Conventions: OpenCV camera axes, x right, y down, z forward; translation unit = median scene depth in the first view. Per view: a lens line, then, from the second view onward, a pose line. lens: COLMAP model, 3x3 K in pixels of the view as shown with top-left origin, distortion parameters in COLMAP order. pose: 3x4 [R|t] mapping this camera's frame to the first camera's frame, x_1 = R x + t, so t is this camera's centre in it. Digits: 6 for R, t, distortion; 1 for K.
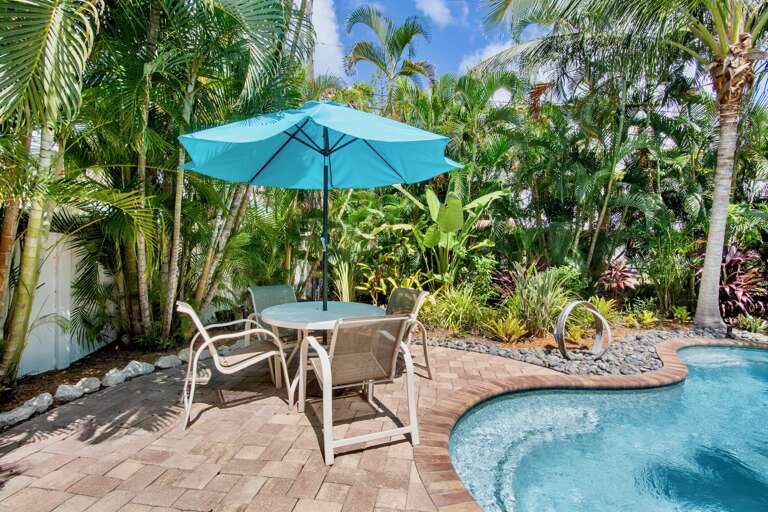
lens RADIAL K [[374.0, 0, 382.6], [0, 374.0, 251.3], [0, 0, 1]] dist [-0.015602, -0.001260]
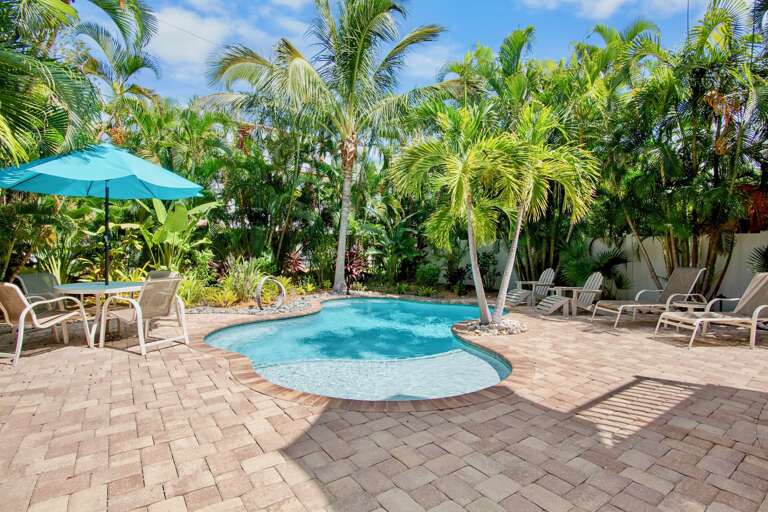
lens RADIAL K [[374.0, 0, 382.2], [0, 374.0, 250.5], [0, 0, 1]] dist [-0.015602, -0.001260]
pose [[0.723611, -0.004103, 0.690196, -0.181796], [-0.000031, 0.999982, 0.005978, 0.004607], [-0.690209, -0.004347, 0.723597, -0.392260]]
